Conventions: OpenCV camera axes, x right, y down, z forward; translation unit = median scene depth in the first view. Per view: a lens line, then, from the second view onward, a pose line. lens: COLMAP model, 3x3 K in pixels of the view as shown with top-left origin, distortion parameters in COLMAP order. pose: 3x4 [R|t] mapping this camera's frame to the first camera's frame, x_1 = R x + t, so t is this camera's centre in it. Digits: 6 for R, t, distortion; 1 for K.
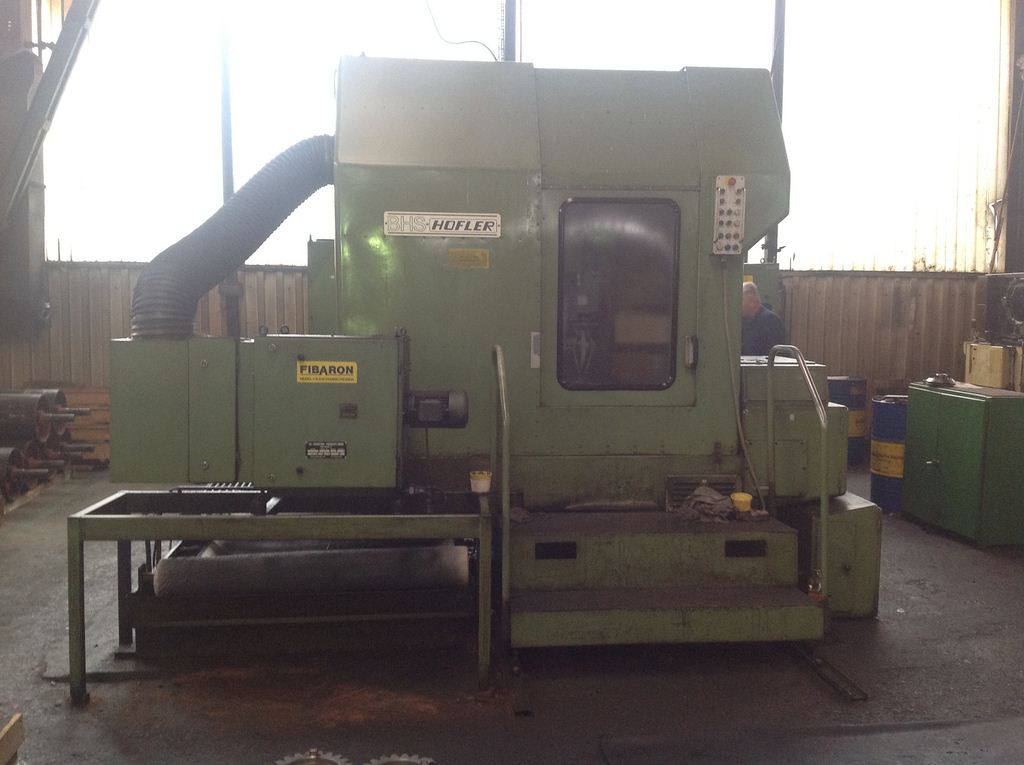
lens RADIAL K [[980.0, 0, 510.7], [0, 980.0, 376.4], [0, 0, 1]] dist [0.125503, 0.000000]
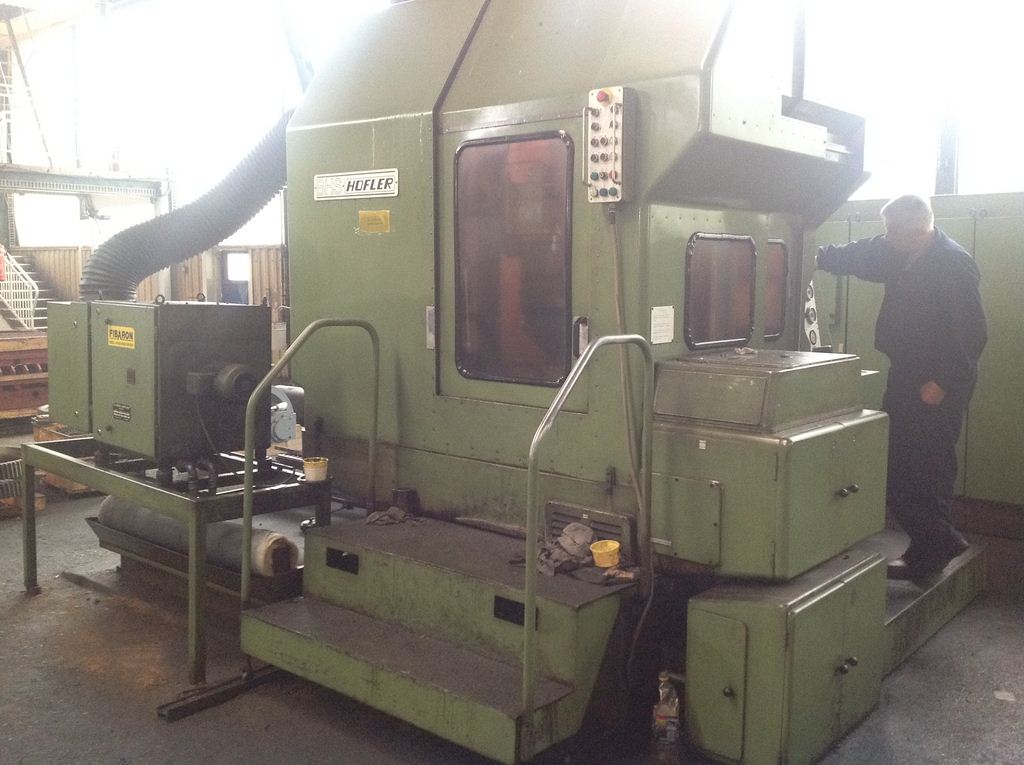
lens RADIAL K [[980.0, 0, 508.7], [0, 980.0, 376.8], [0, 0, 1]] dist [0.125503, 0.000000]
pose [[0.682560, 0.075288, -0.726942, 0.704027], [-0.056268, 0.997141, 0.050439, -0.031505], [0.728661, 0.006476, 0.684844, 0.477755]]
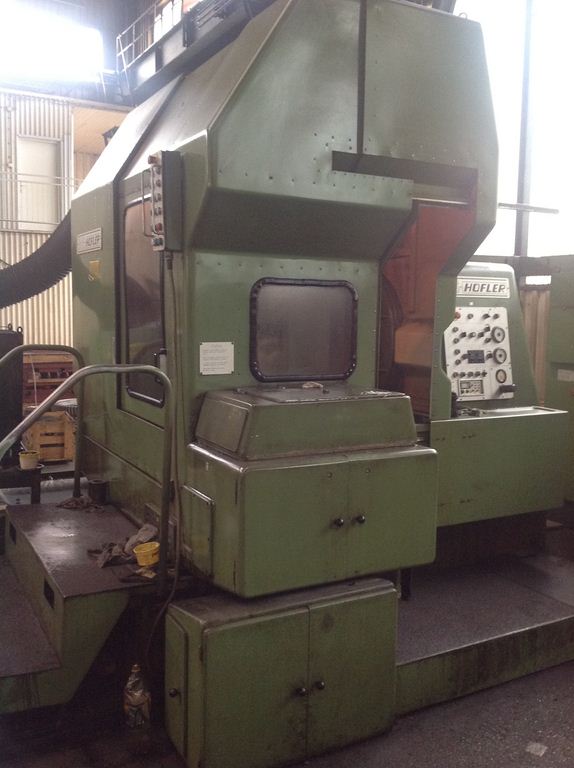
lens RADIAL K [[735.0, 0, 286.0], [0, 735.0, 388.3], [0, 0, 1]] dist [0.125503, 0.000000]
pose [[0.370402, 0.099584, -0.923518, 0.847806], [-0.086288, 0.993626, 0.072536, -0.064901], [0.924855, 0.052821, 0.376634, 0.885310]]
